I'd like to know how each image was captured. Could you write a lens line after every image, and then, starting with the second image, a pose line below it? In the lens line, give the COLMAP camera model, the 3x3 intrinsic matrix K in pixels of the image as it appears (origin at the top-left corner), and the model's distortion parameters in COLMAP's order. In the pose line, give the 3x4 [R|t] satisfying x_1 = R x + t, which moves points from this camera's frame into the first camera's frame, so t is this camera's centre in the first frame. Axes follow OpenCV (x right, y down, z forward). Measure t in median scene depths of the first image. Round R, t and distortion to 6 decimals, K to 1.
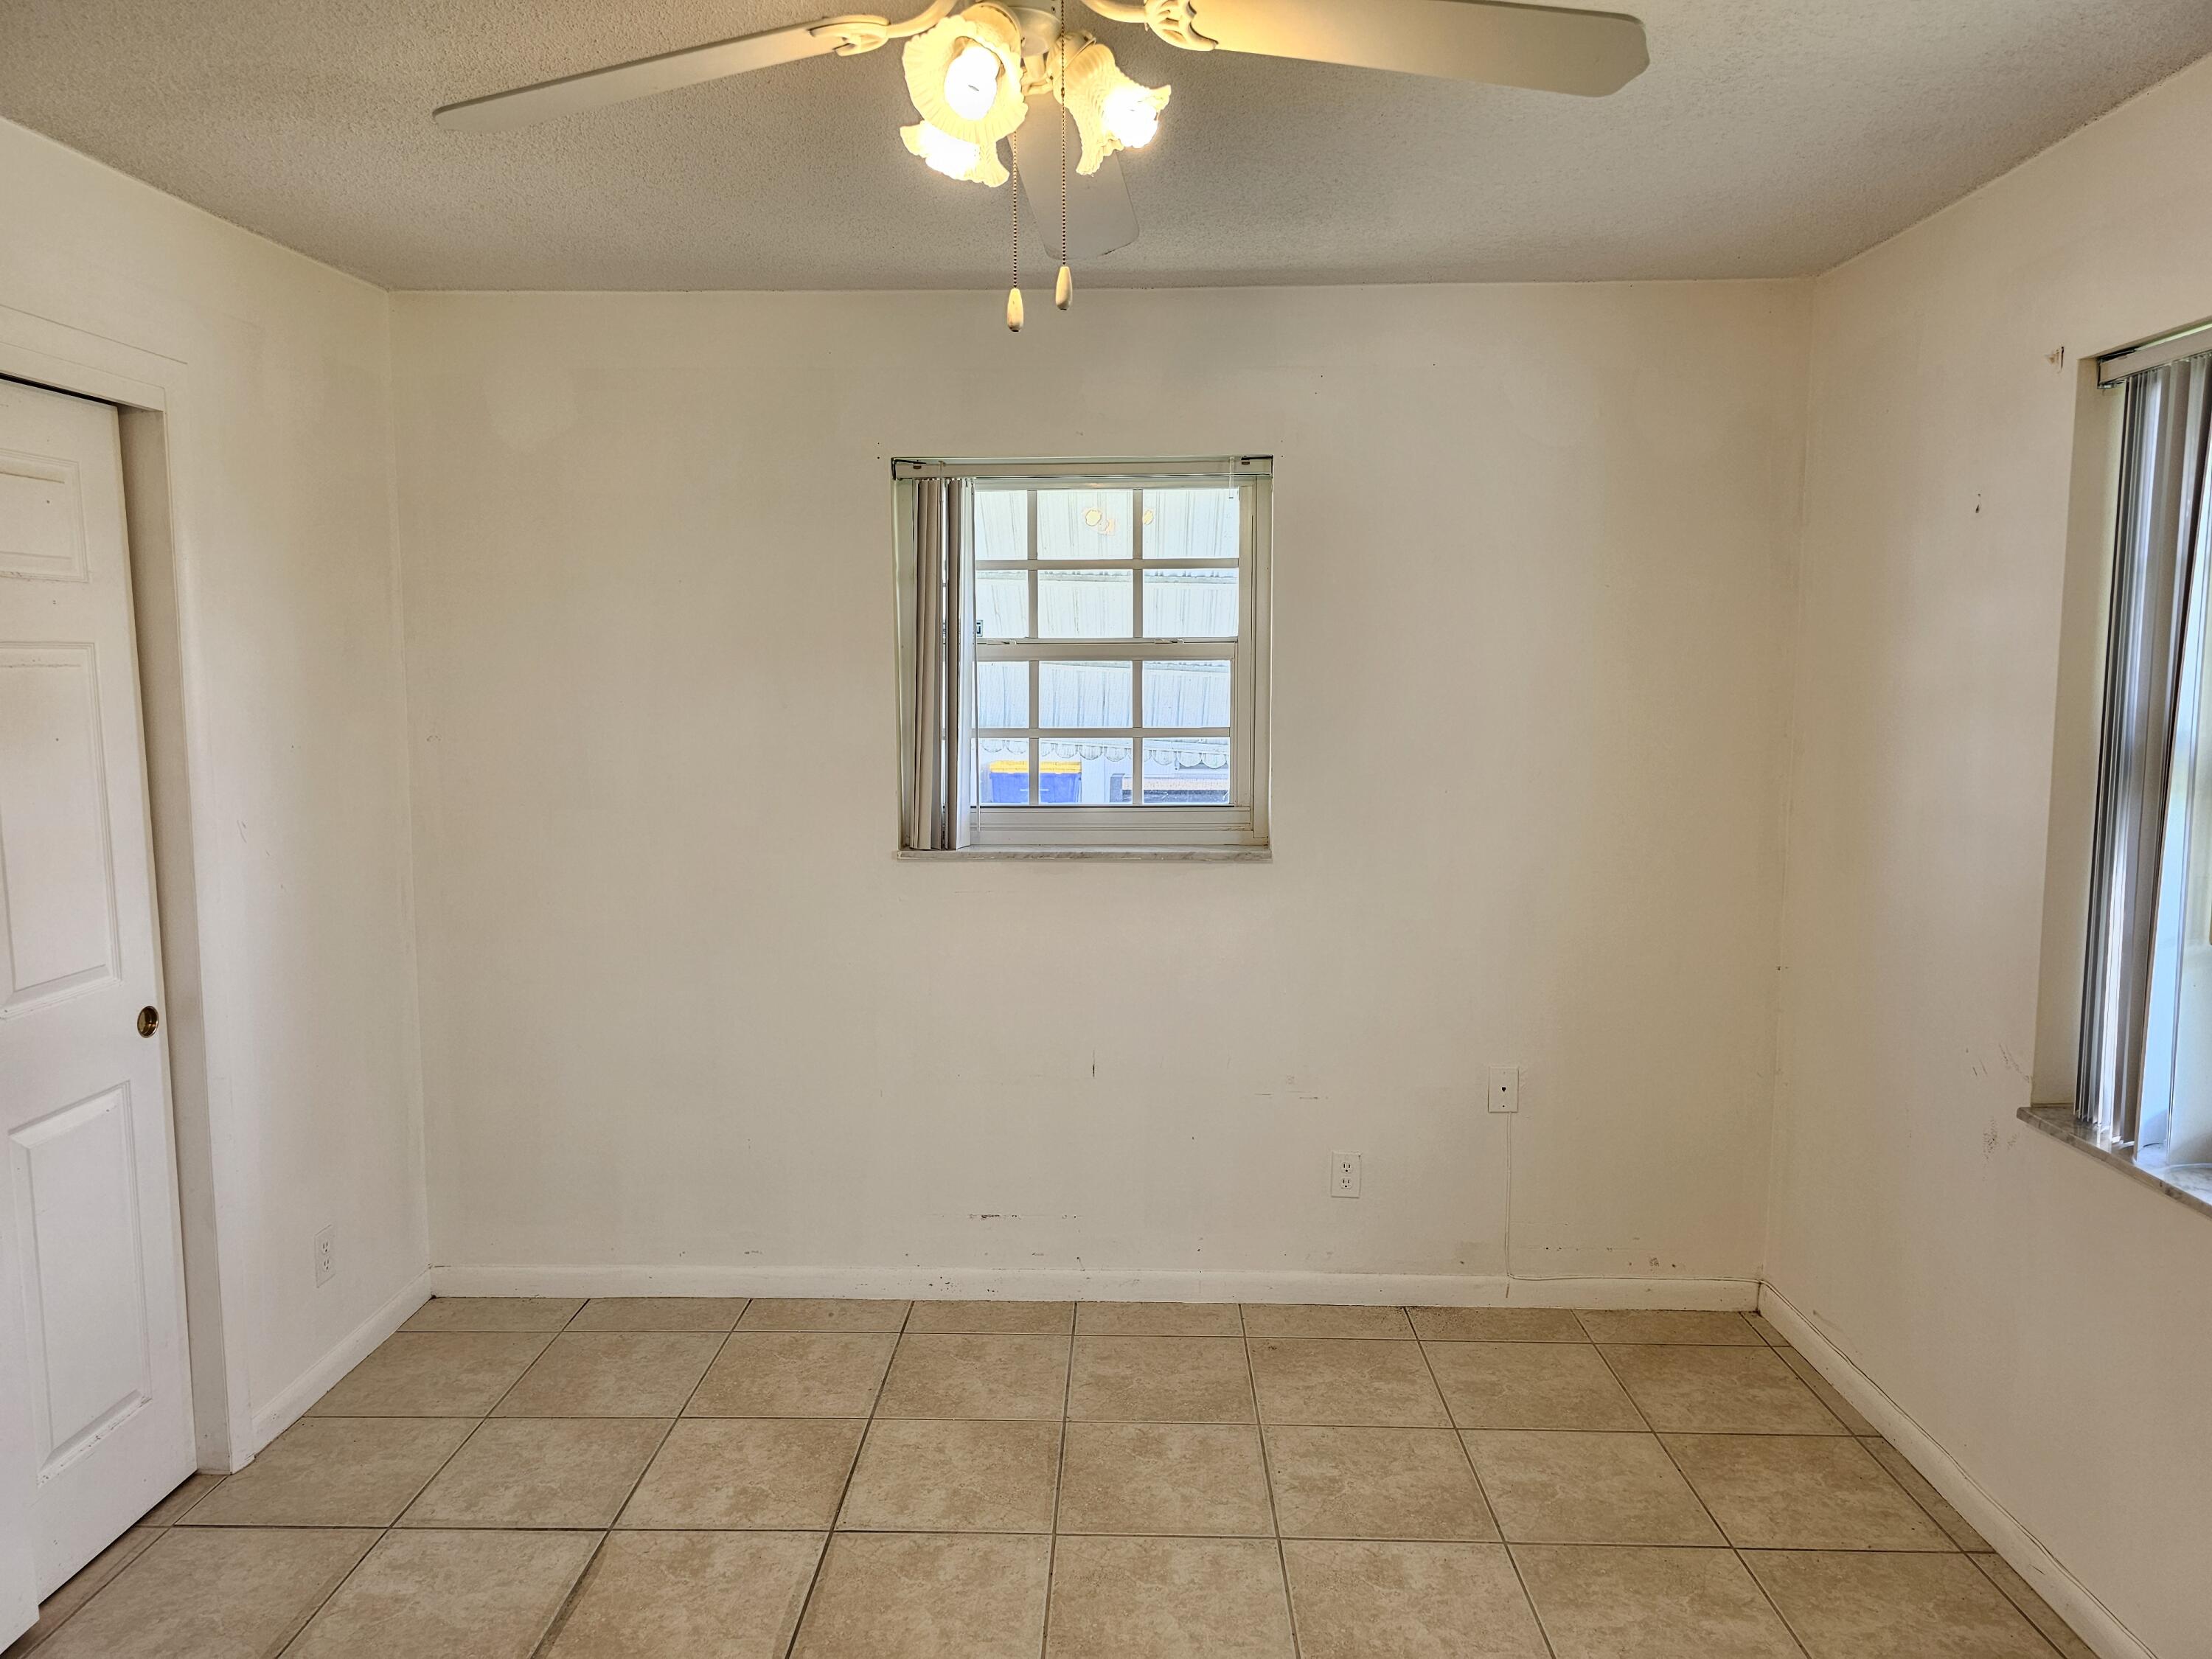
lens RADIAL K [[1479.4, 0, 1102.1], [0, 1479.4, 824.8], [0, 0, 1]] dist [0.056090, -0.045269]
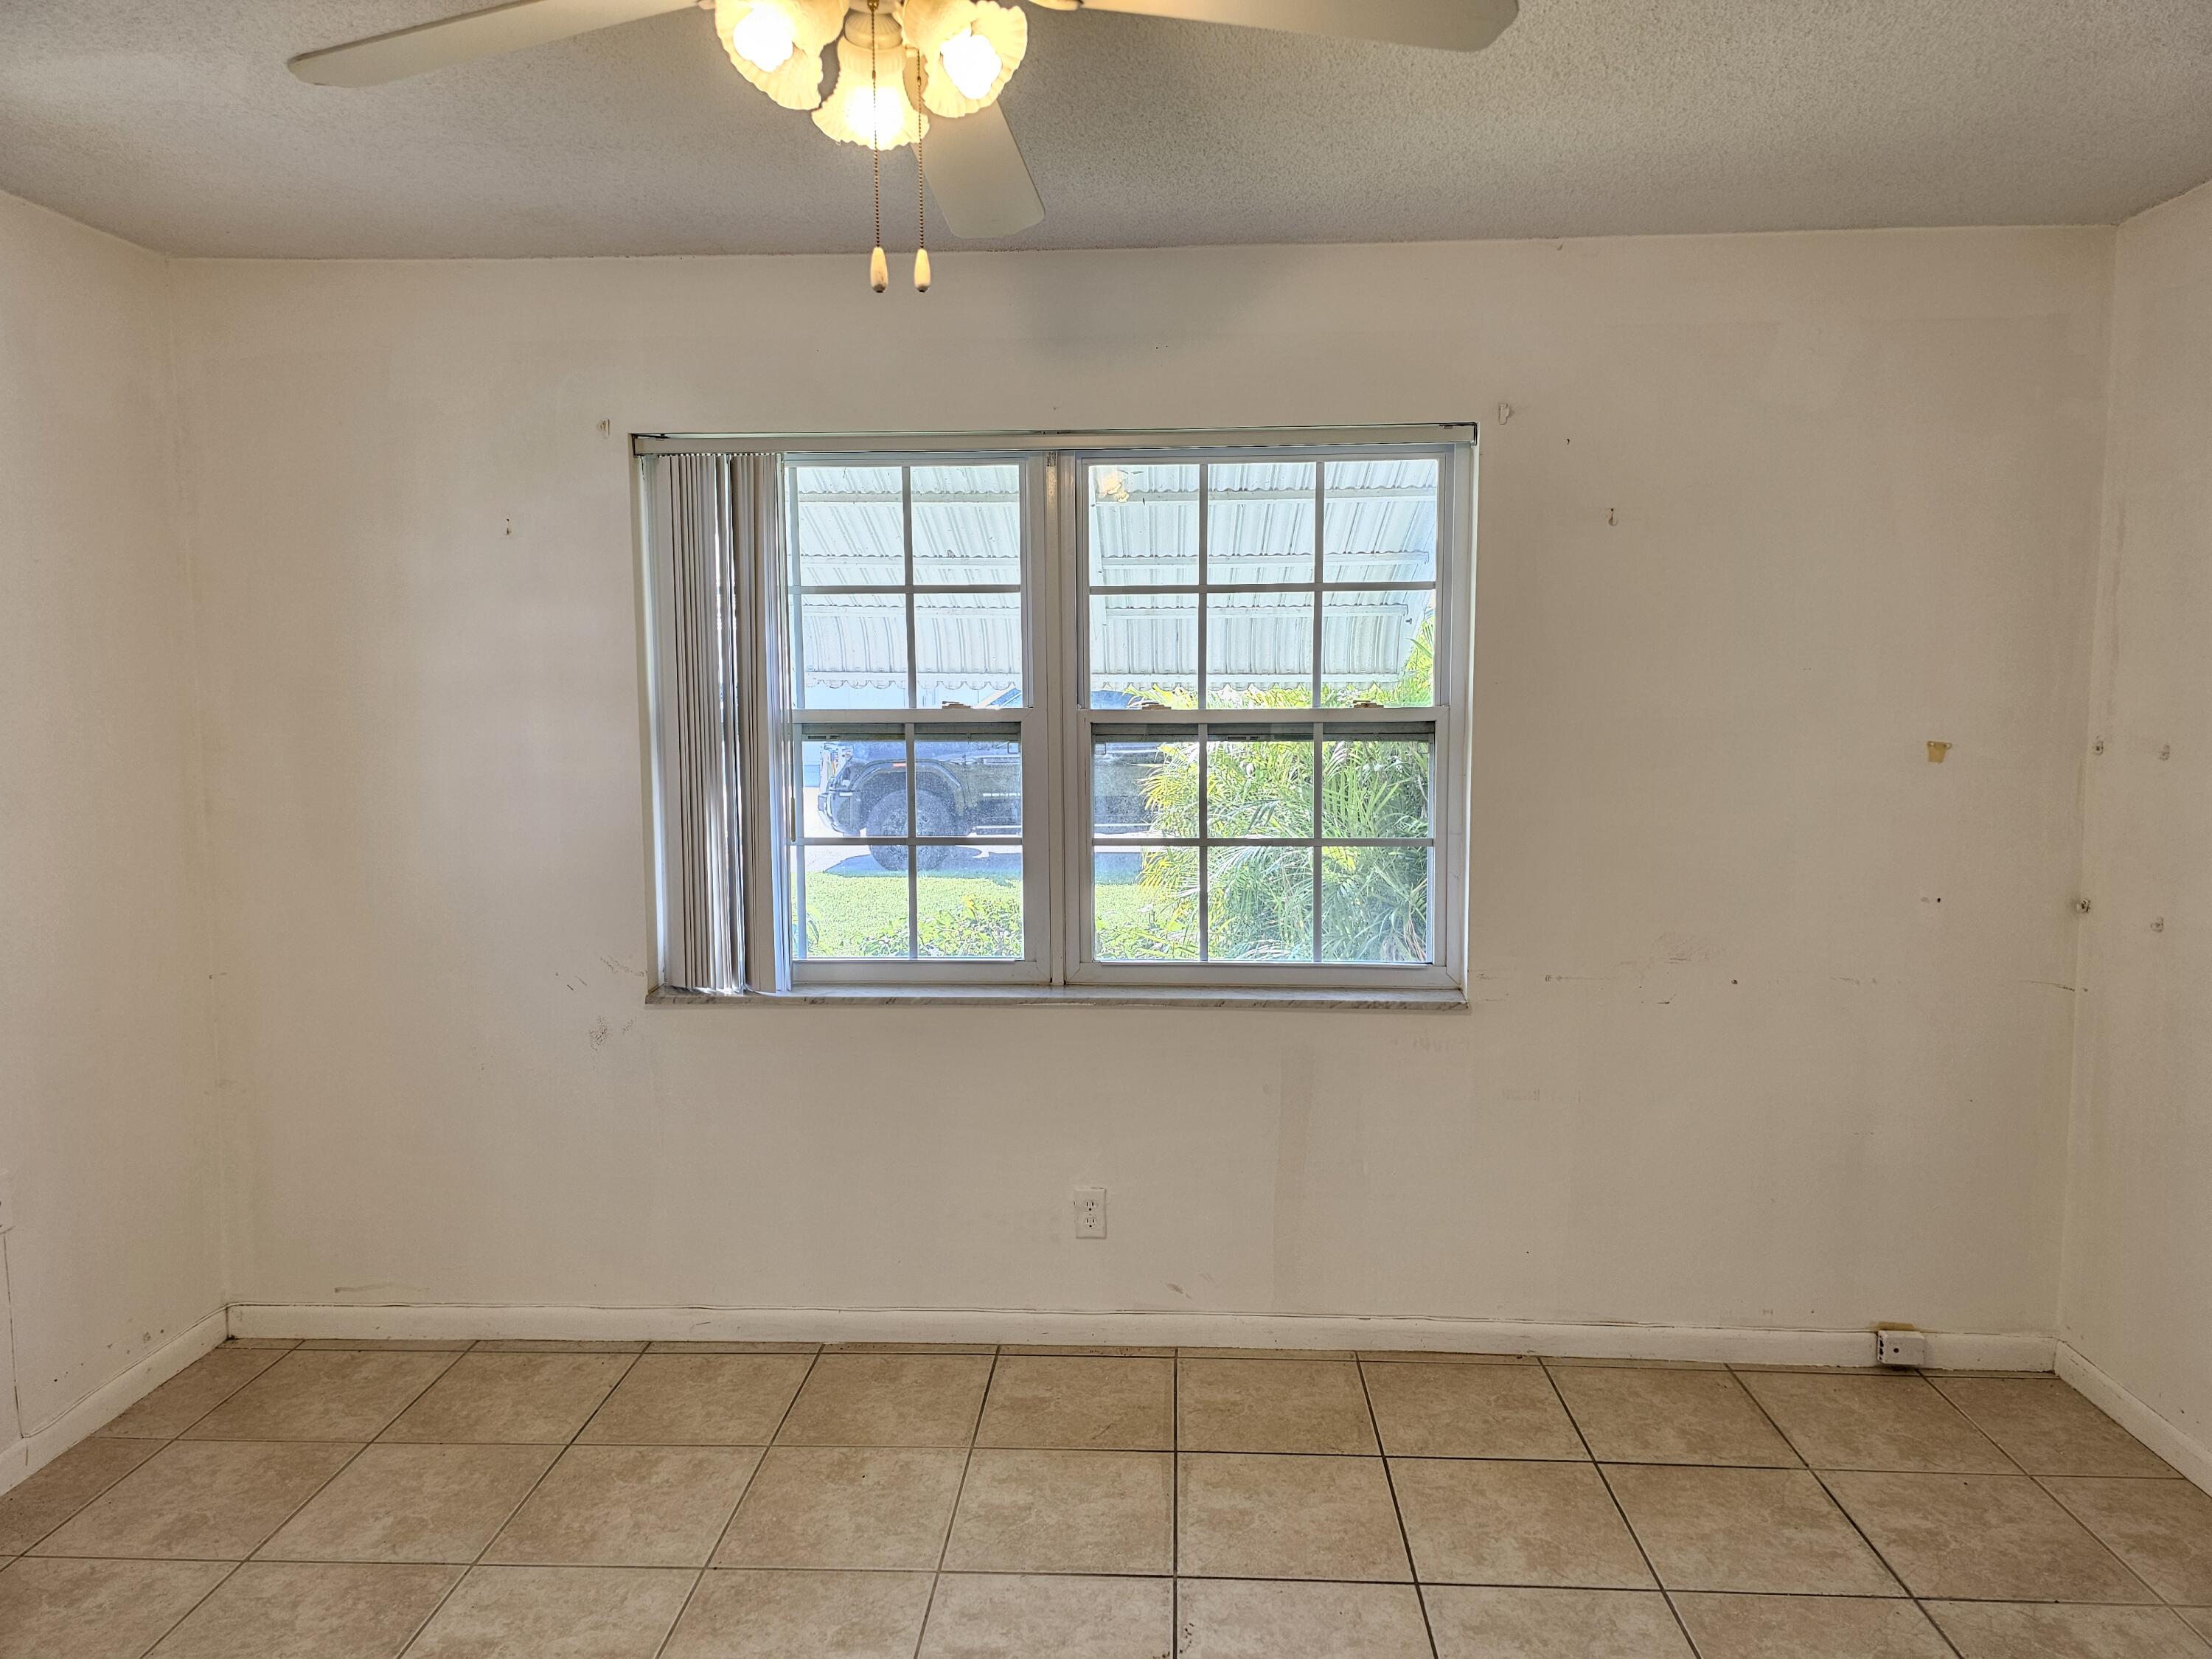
lens RADIAL K [[1479.4, 0, 1128.0], [0, 1479.4, 824.7], [0, 0, 1]] dist [0.056090, -0.045269]
pose [[0.023362, -0.100689, 0.994644, -0.528970], [0.106147, 0.989541, 0.097680, -0.035014], [-0.994076, 0.103296, 0.033806, 0.414208]]
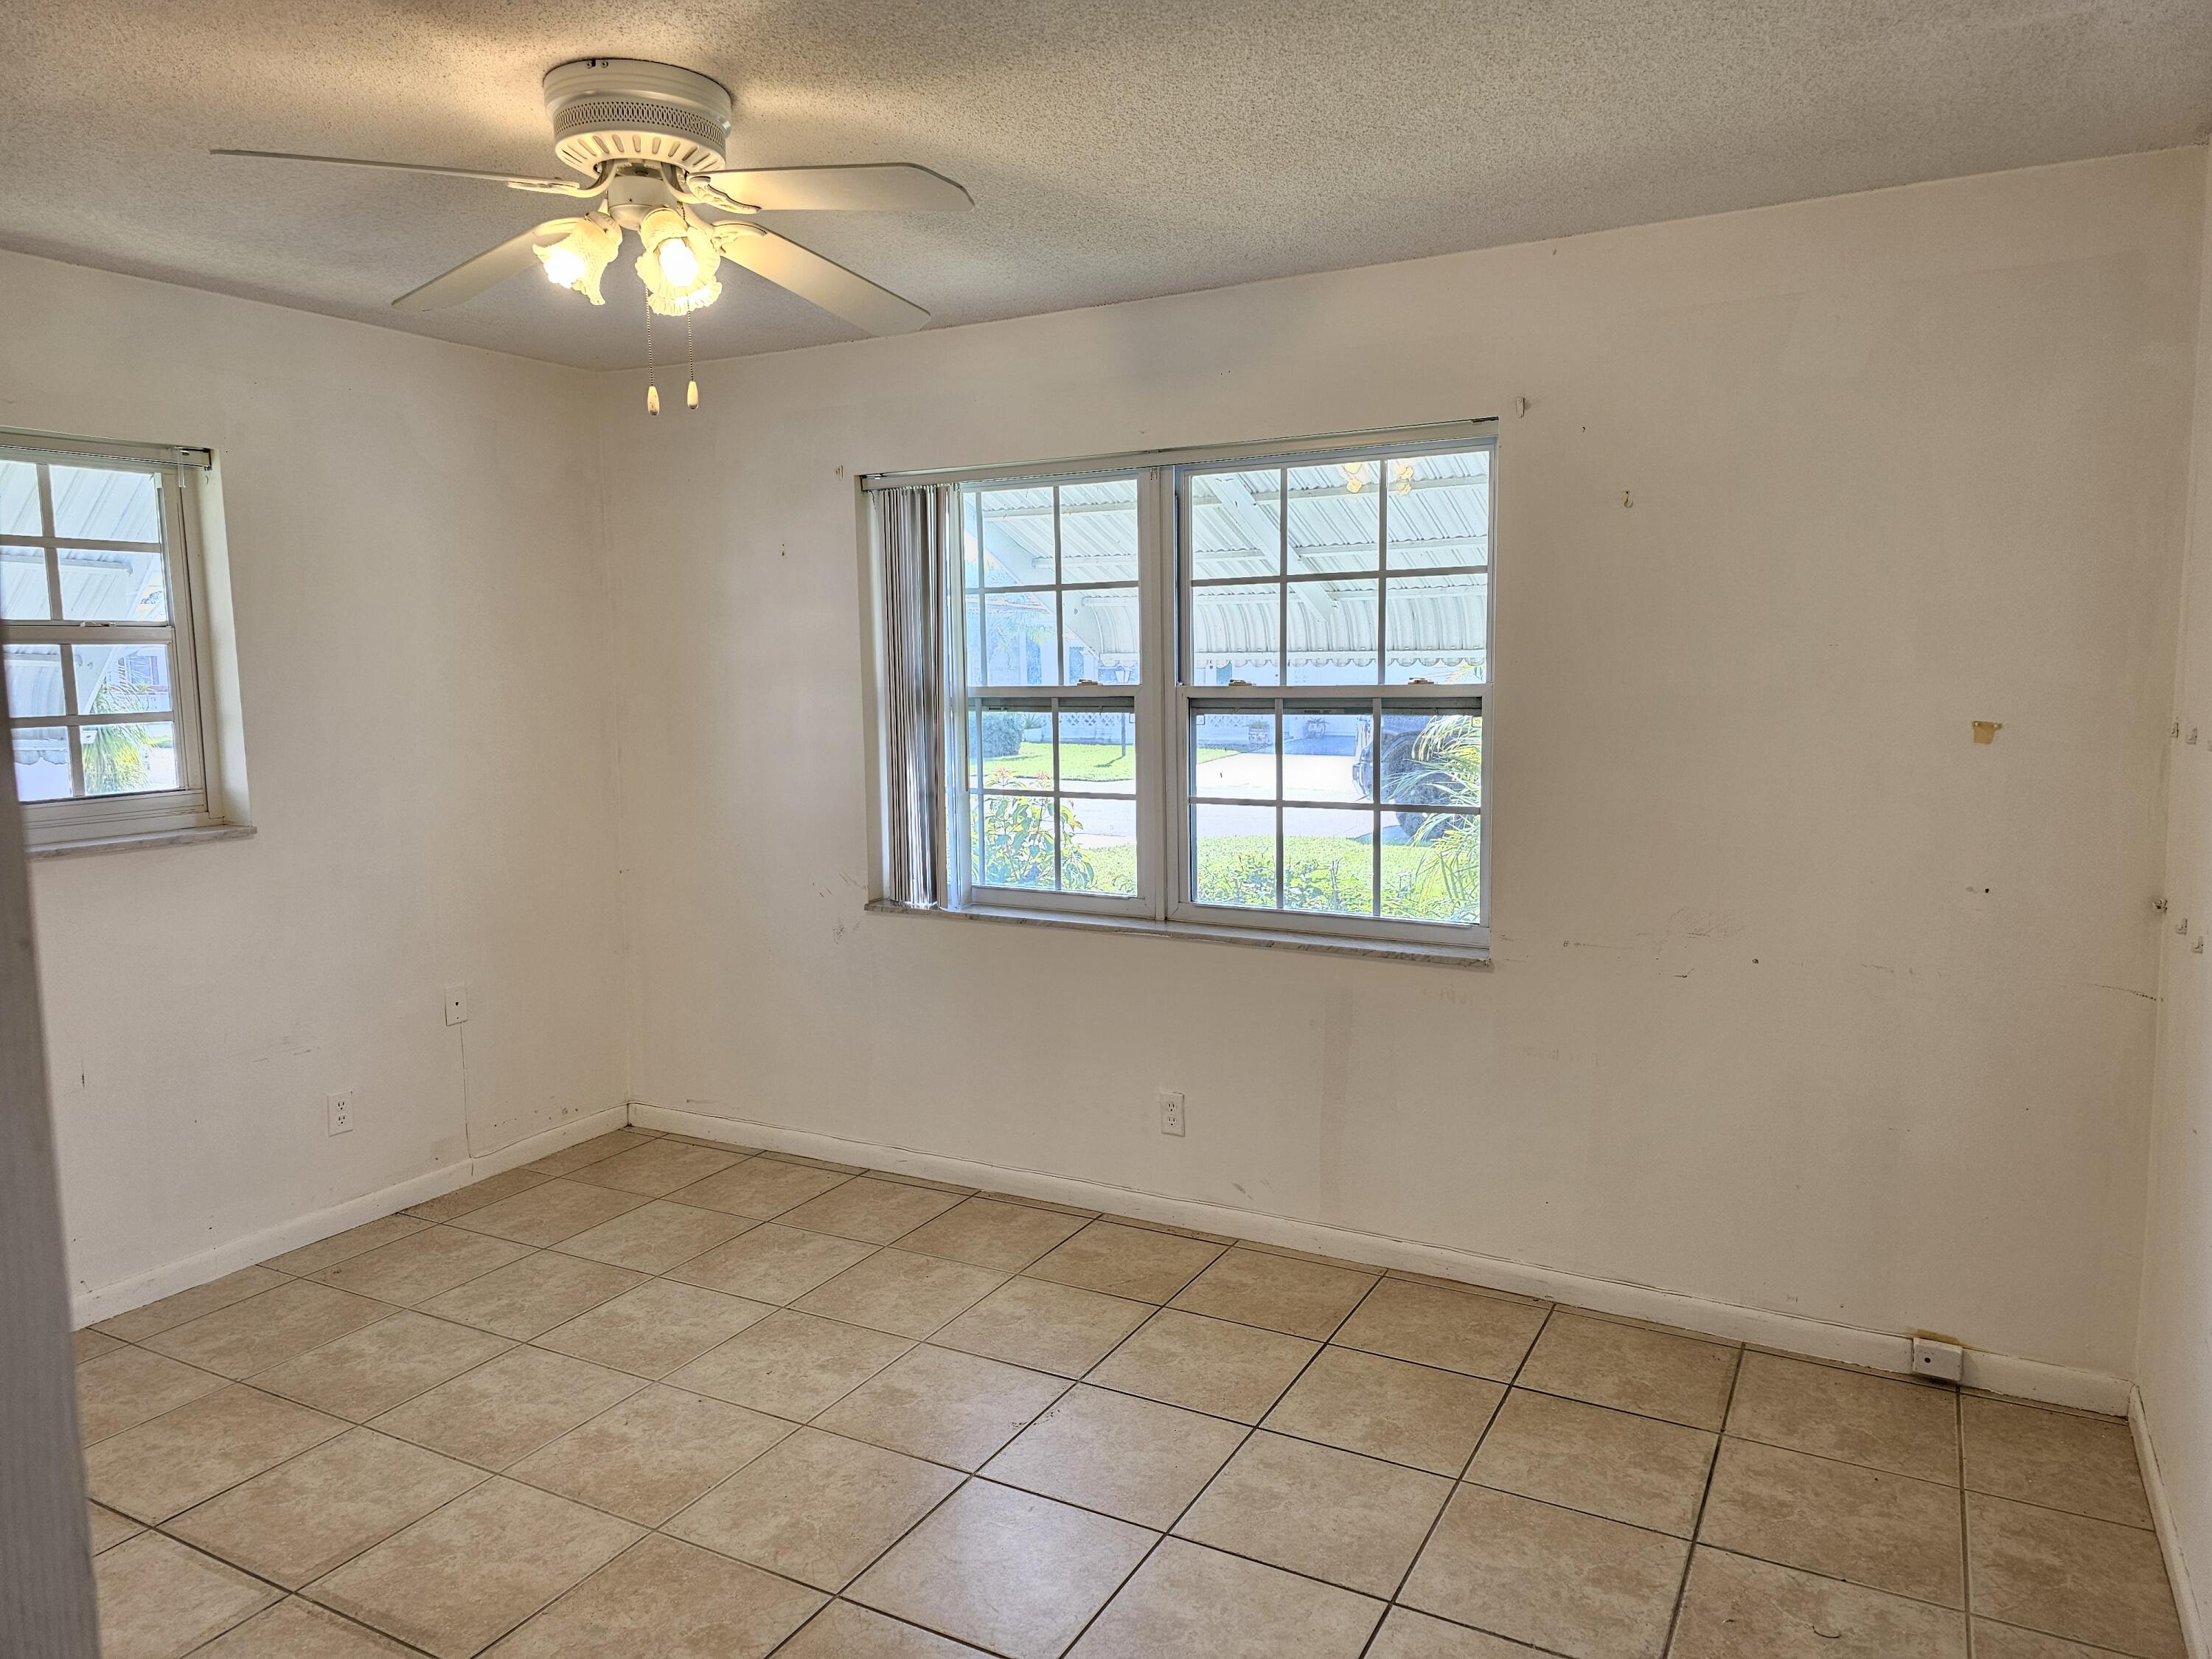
lens RADIAL K [[1479.4, 0, 1113.4], [0, 1479.4, 825.6], [0, 0, 1]] dist [0.056090, -0.045269]
pose [[0.455661, -0.107395, 0.883651, -0.601226], [0.103369, 0.992363, 0.067305, 0.009911], [-0.884131, 0.060673, 0.463282, -0.039627]]
